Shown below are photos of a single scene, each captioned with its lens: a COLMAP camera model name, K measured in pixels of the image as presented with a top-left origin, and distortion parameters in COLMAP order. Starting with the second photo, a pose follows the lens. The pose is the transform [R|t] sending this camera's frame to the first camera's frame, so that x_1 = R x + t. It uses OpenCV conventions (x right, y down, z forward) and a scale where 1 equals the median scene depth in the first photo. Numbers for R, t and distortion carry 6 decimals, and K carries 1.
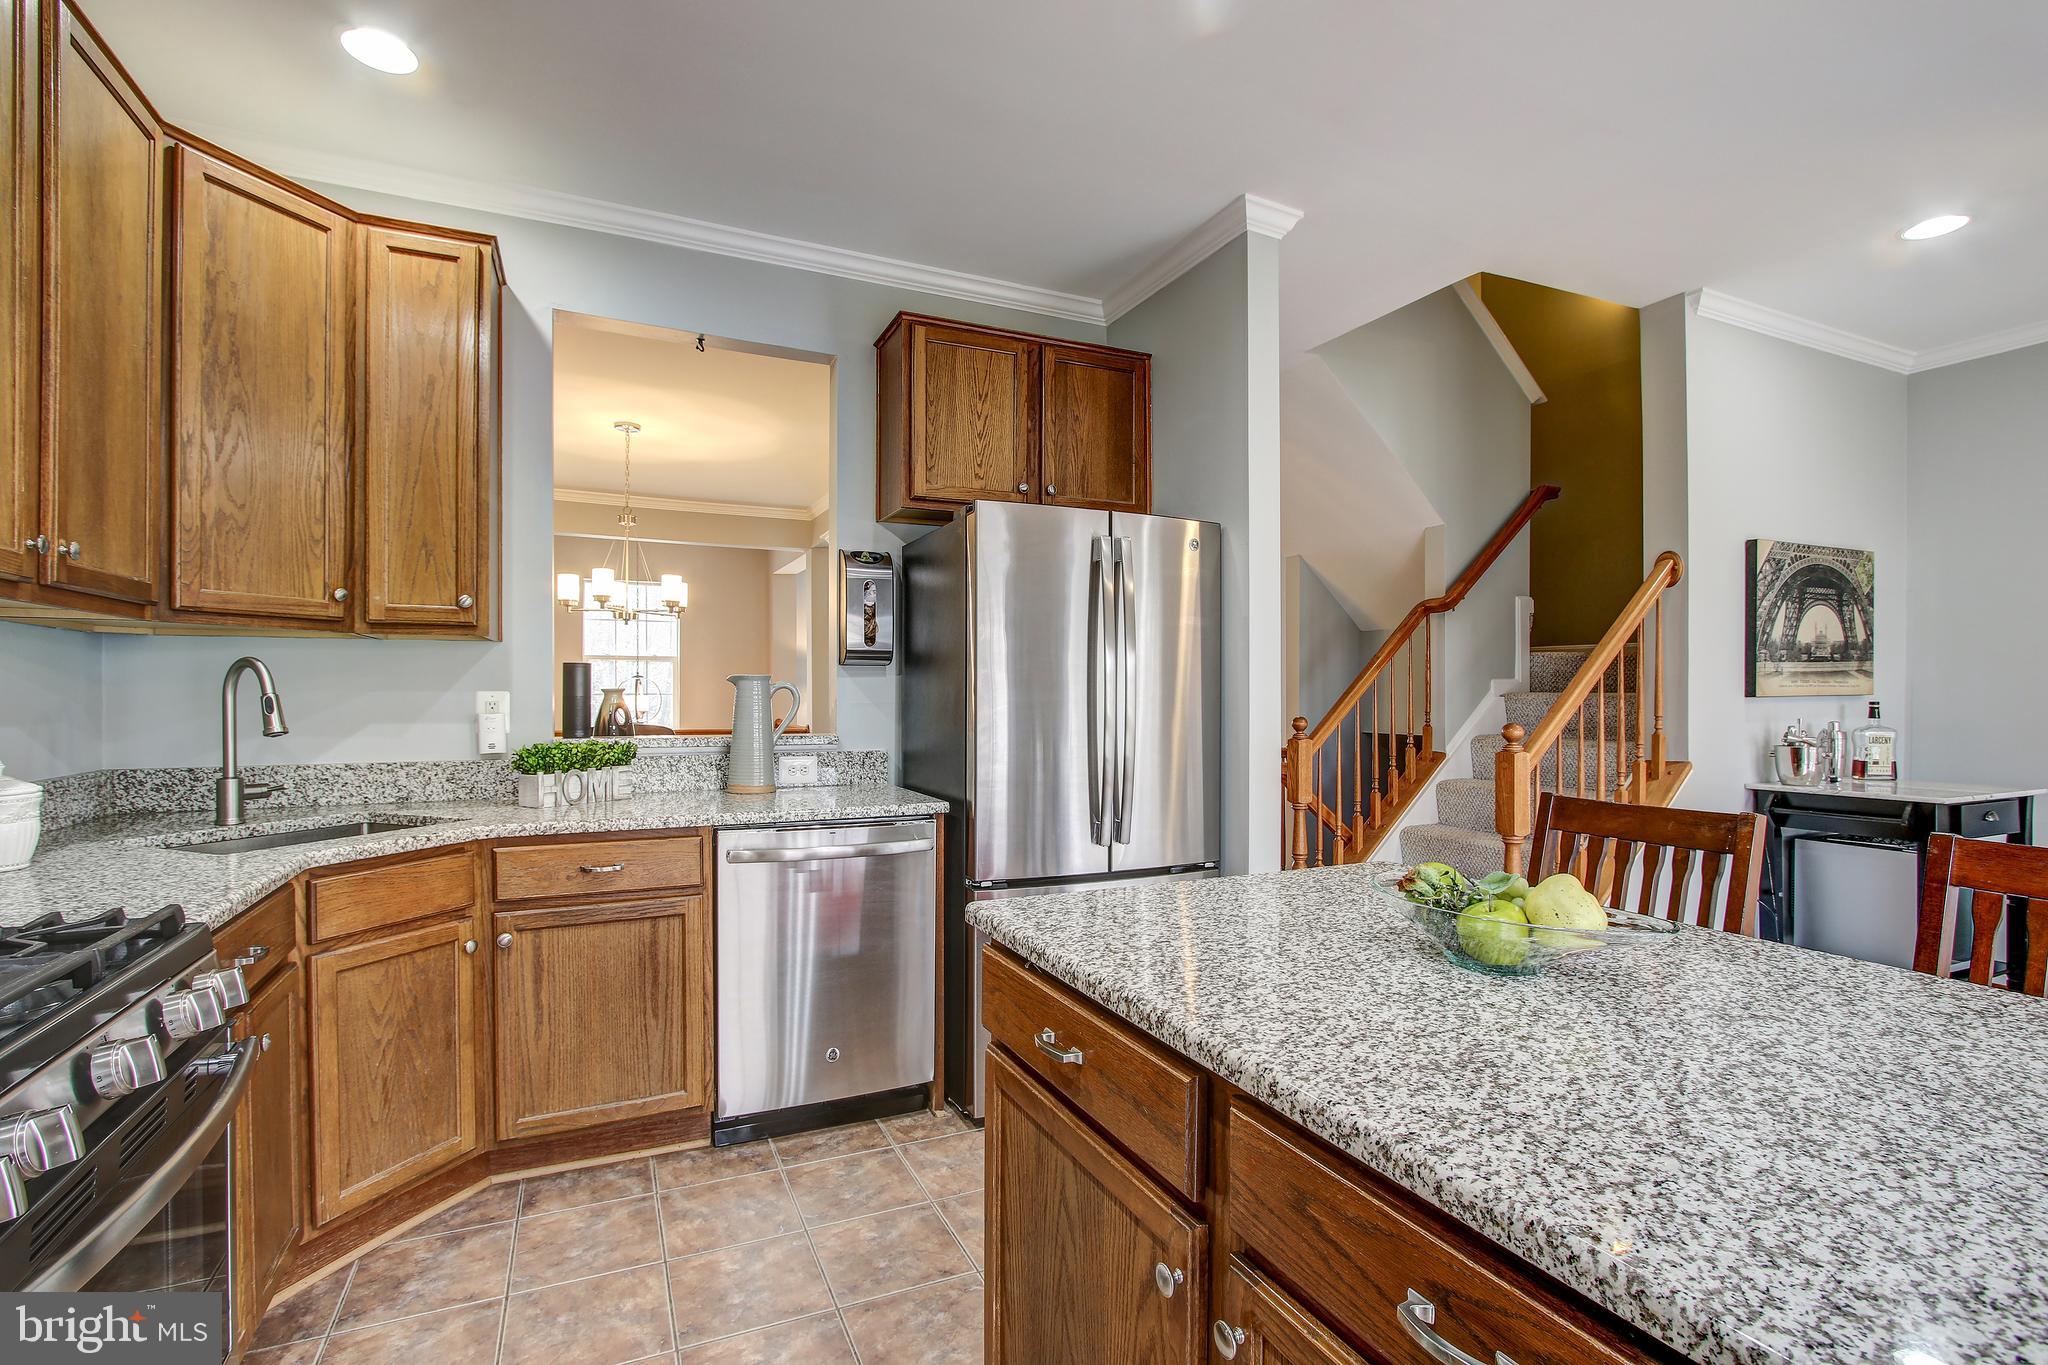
lens RADIAL K [[947.9, 0, 1024.3], [0, 947.9, 694.8], [0, 0, 1]] dist [-0.012421, 0.000649]
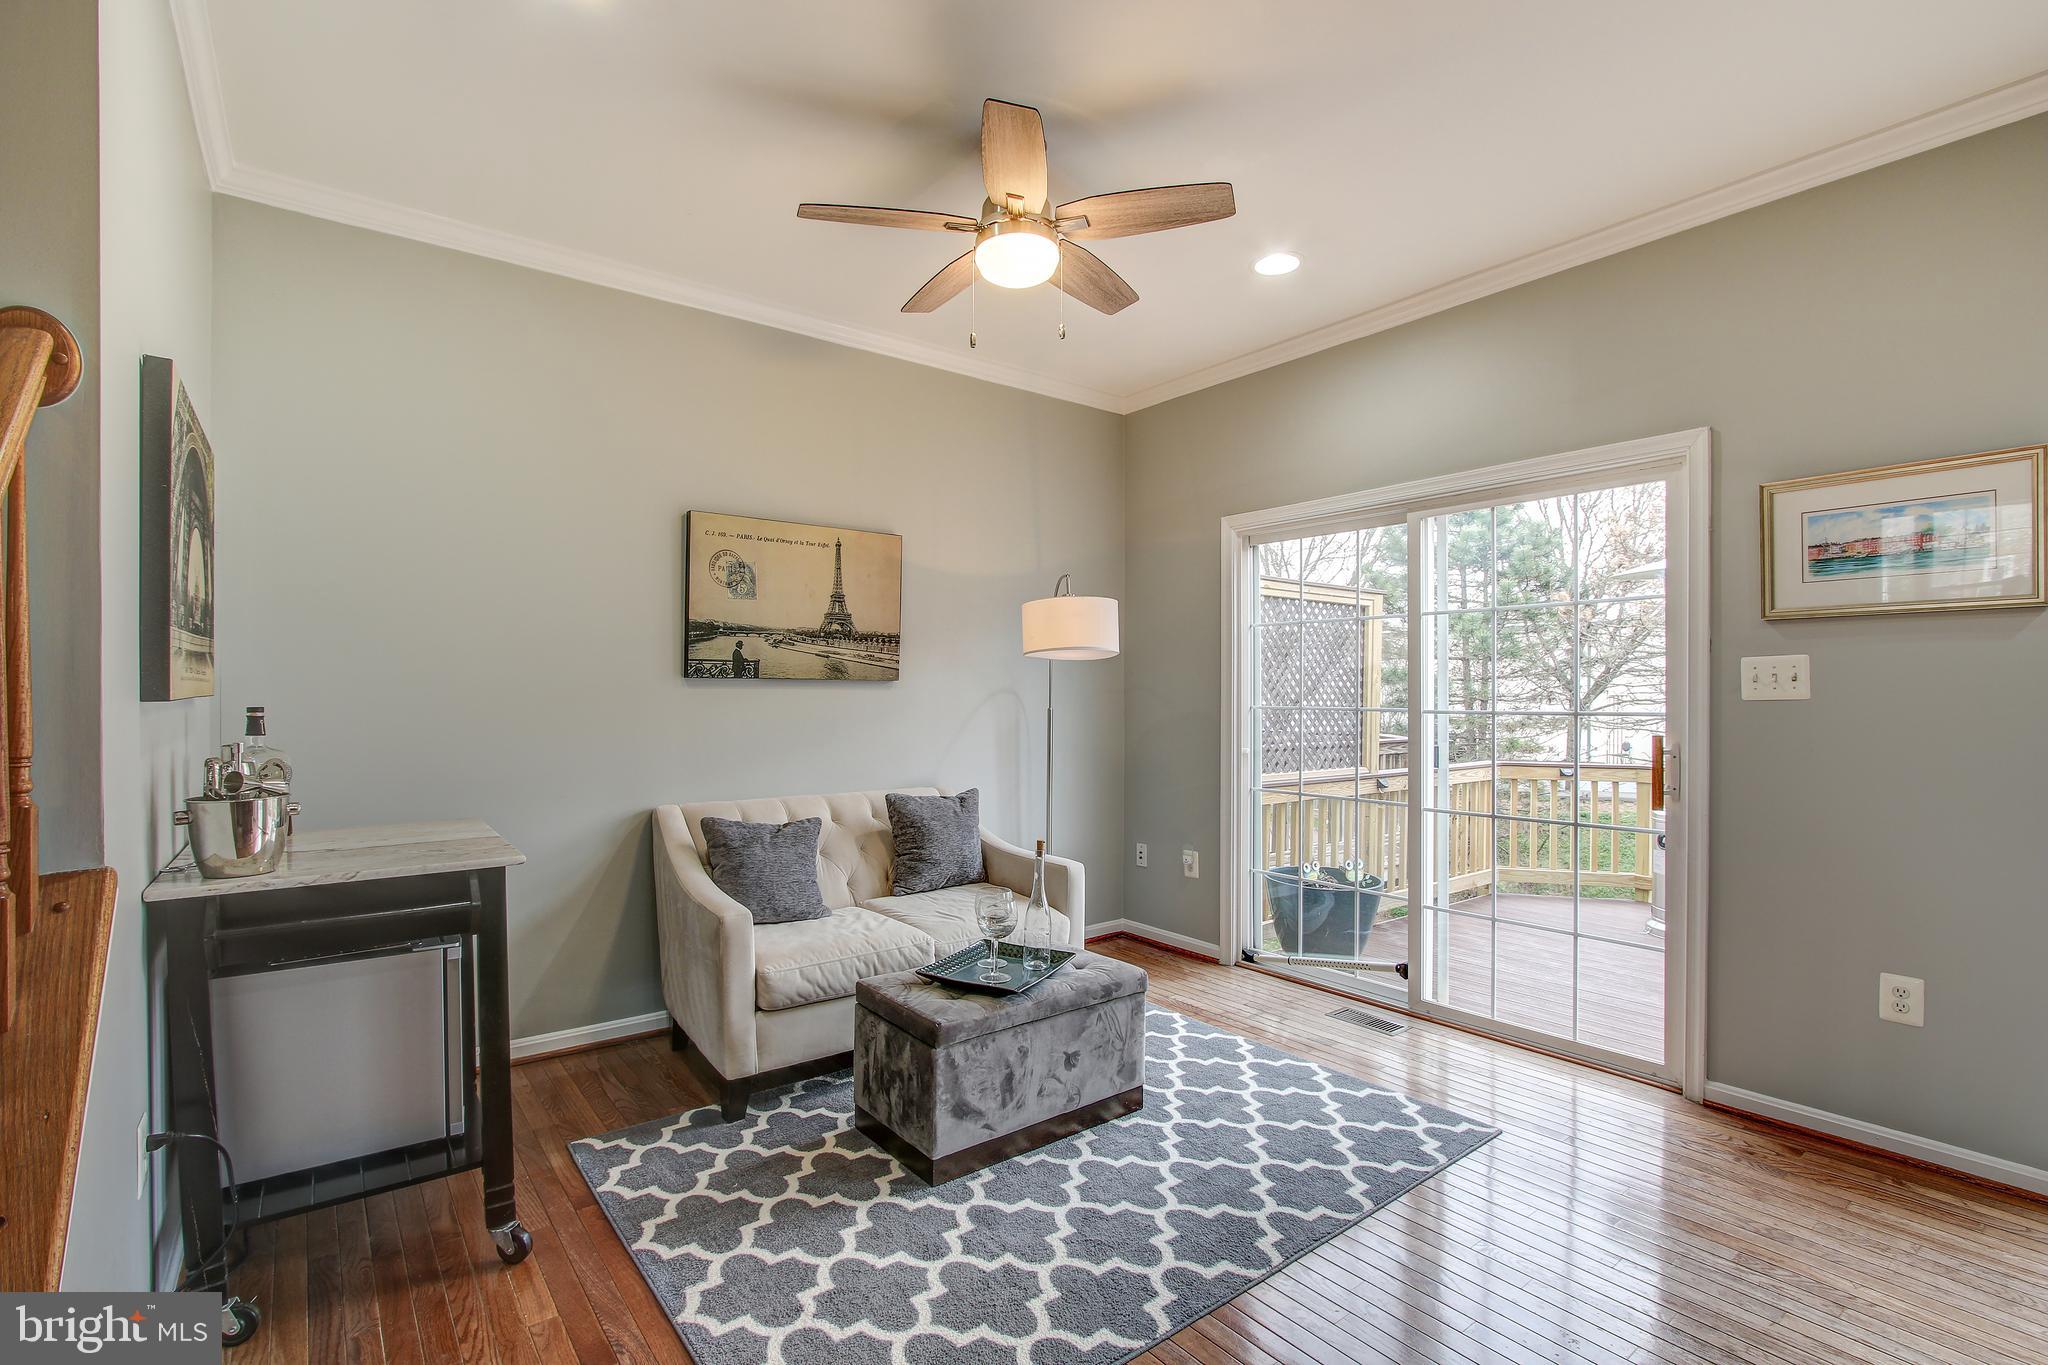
lens RADIAL K [[947.9, 0, 1024.3], [0, 947.9, 694.8], [0, 0, 1]] dist [-0.012421, 0.000649]
pose [[-0.224906, -0.004304, 0.974371, 0.368112], [0.004470, 0.999975, 0.005449, -0.002439], [-0.974370, 0.005581, -0.224881, 1.068486]]
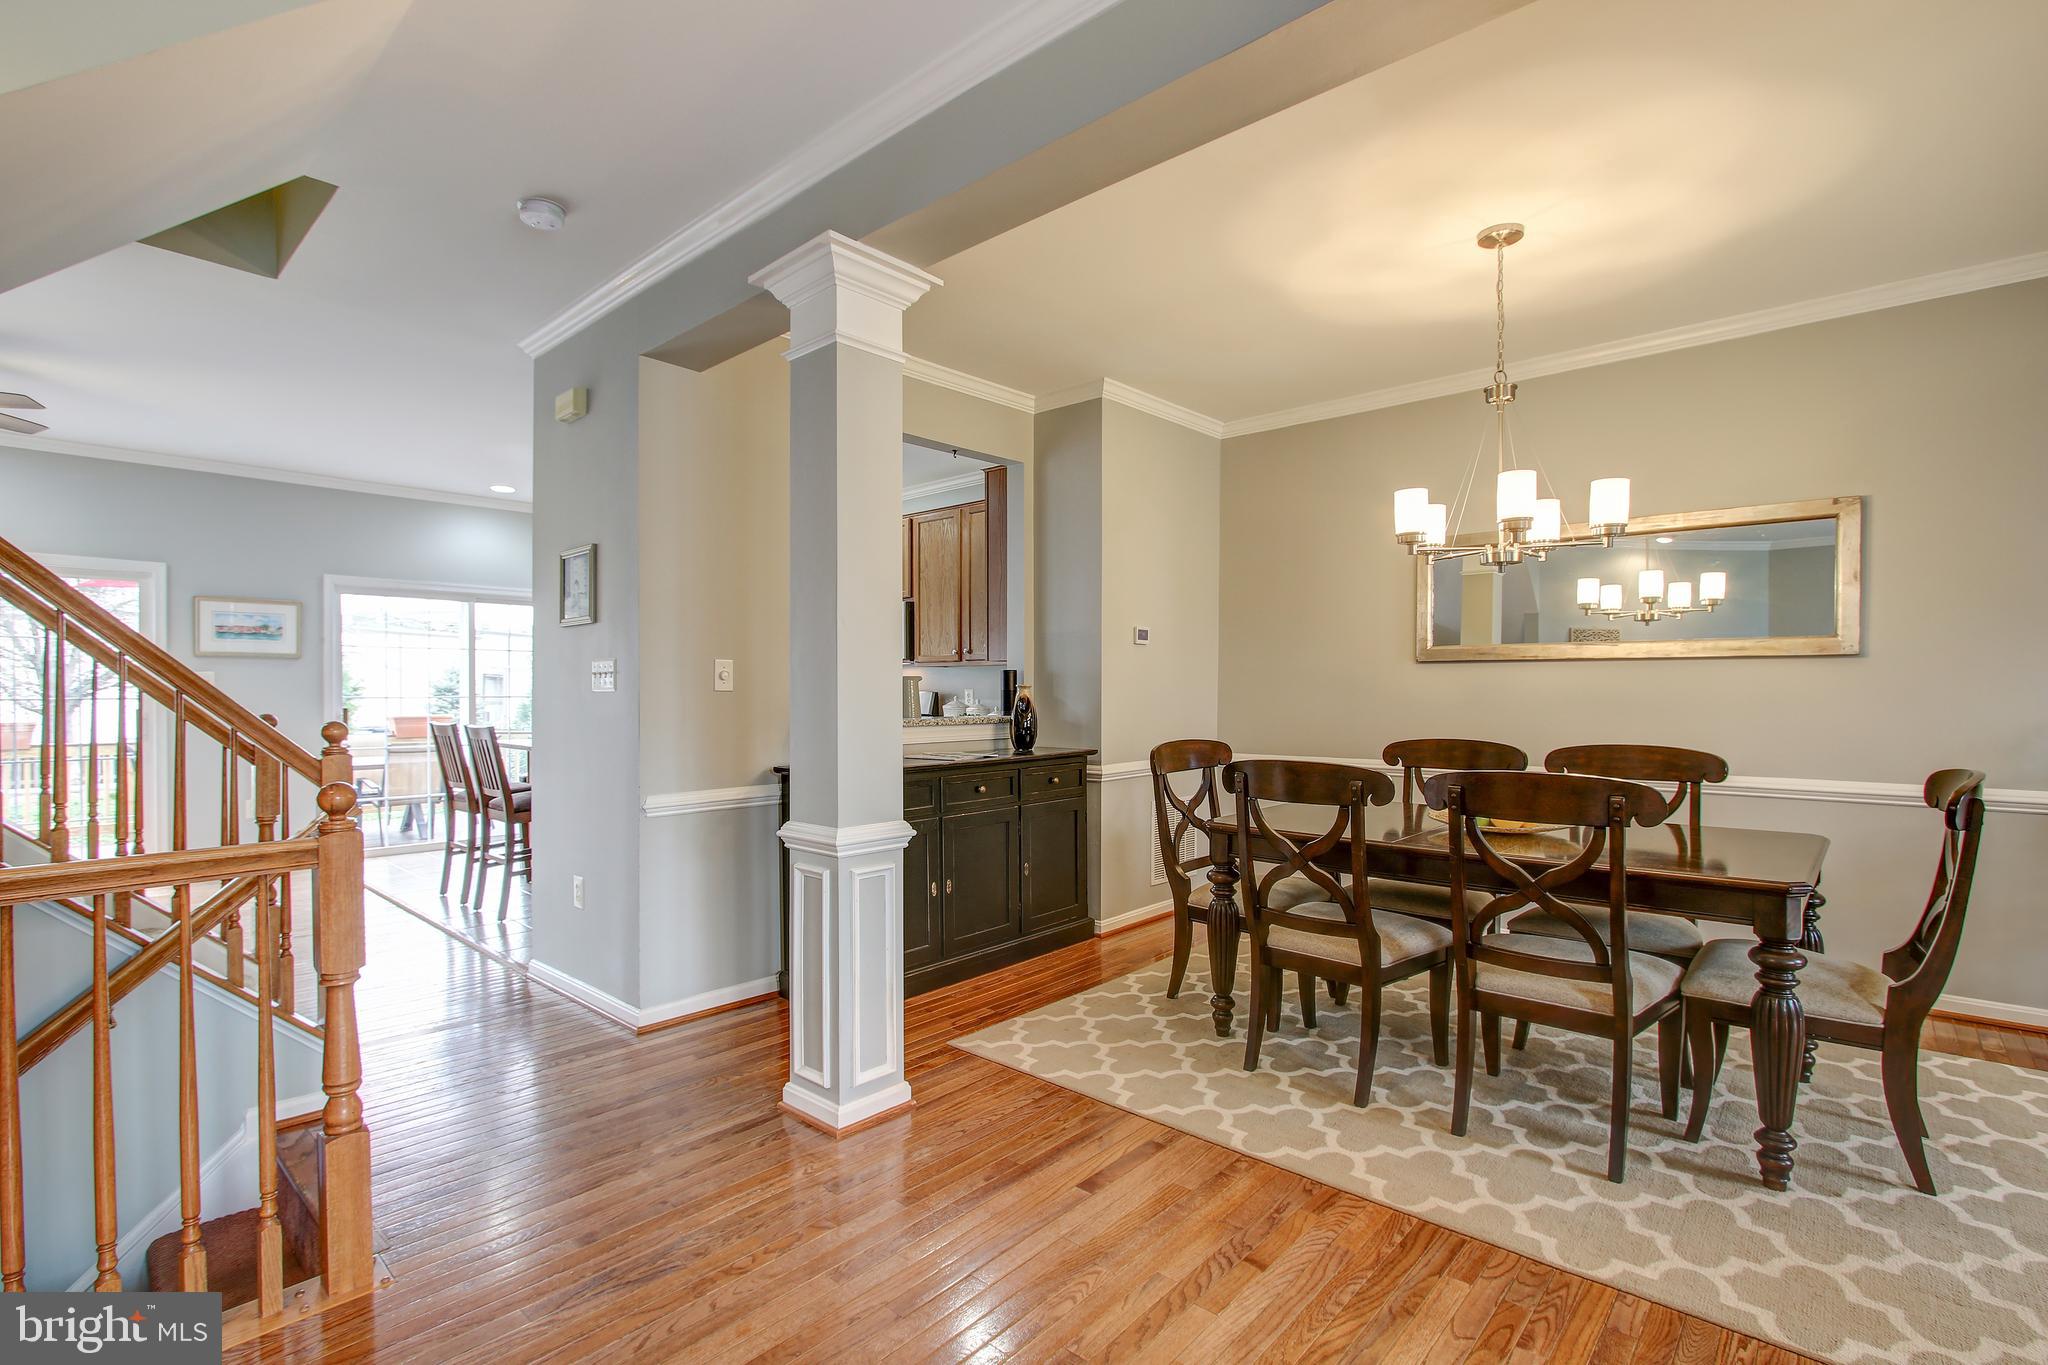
lens RADIAL K [[931.4, 0, 1023.8], [0, 931.4, 701.2], [0, 0, 1]] dist [-0.002871, -0.000368]
pose [[-0.920095, -0.002567, -0.391688, 0.175581], [-0.007213, 0.999920, 0.010391, 0.000789], [0.391630, 0.012386, -0.920040, 3.226932]]
